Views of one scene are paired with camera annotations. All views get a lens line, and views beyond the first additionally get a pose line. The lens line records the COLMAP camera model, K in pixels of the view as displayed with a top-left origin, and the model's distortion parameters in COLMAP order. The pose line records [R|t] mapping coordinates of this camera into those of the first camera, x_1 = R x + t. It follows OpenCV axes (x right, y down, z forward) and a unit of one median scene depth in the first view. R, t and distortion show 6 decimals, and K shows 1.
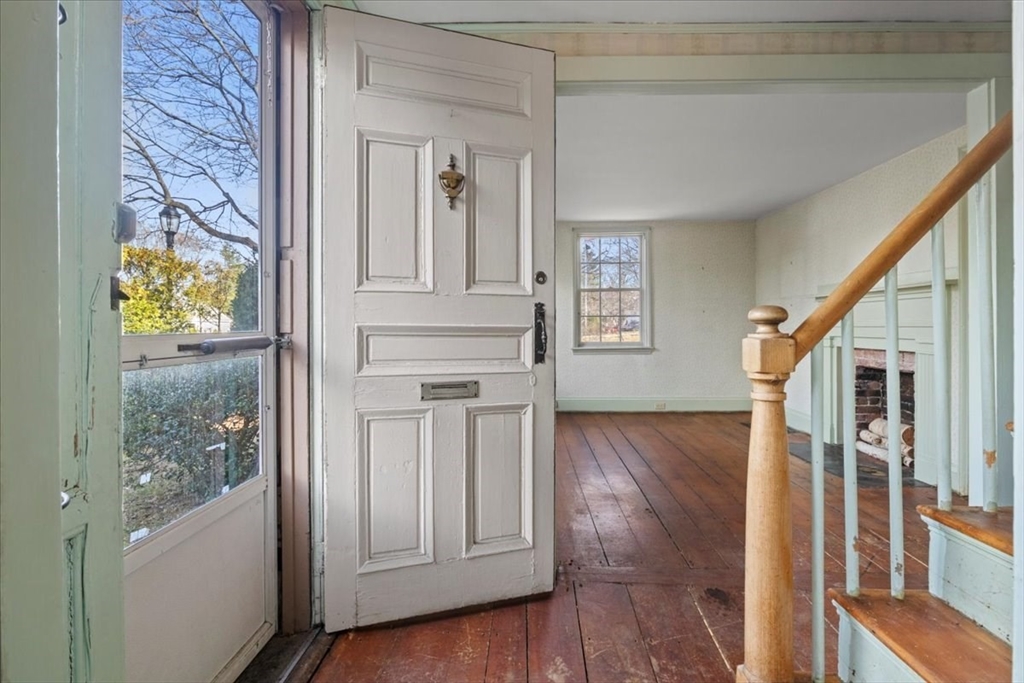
lens RADIAL K [[532.5, 0, 515.3], [0, 532.5, 319.8], [0, 0, 1]] dist [0.003447, -0.000986]
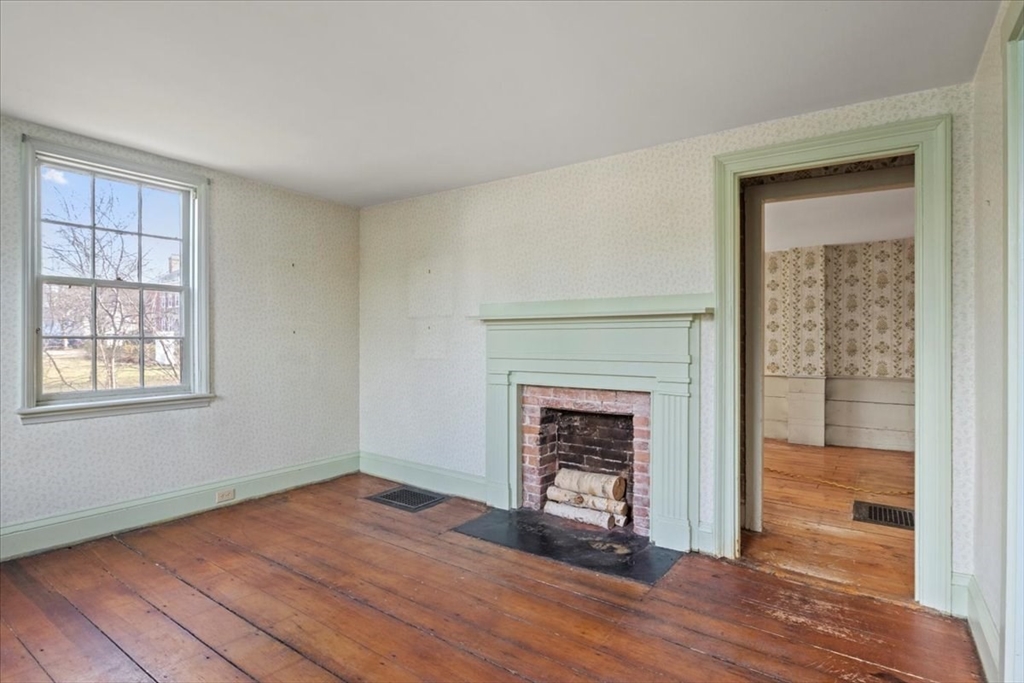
lens RADIAL K [[532.5, 0, 535.5], [0, 532.5, 341.8], [0, 0, 1]] dist [0.003447, -0.000986]
pose [[0.544664, 0.006416, 0.838630, -0.035259], [-0.016102, 0.999866, 0.002809, -0.013068], [-0.838500, -0.015033, 0.544695, 0.495729]]
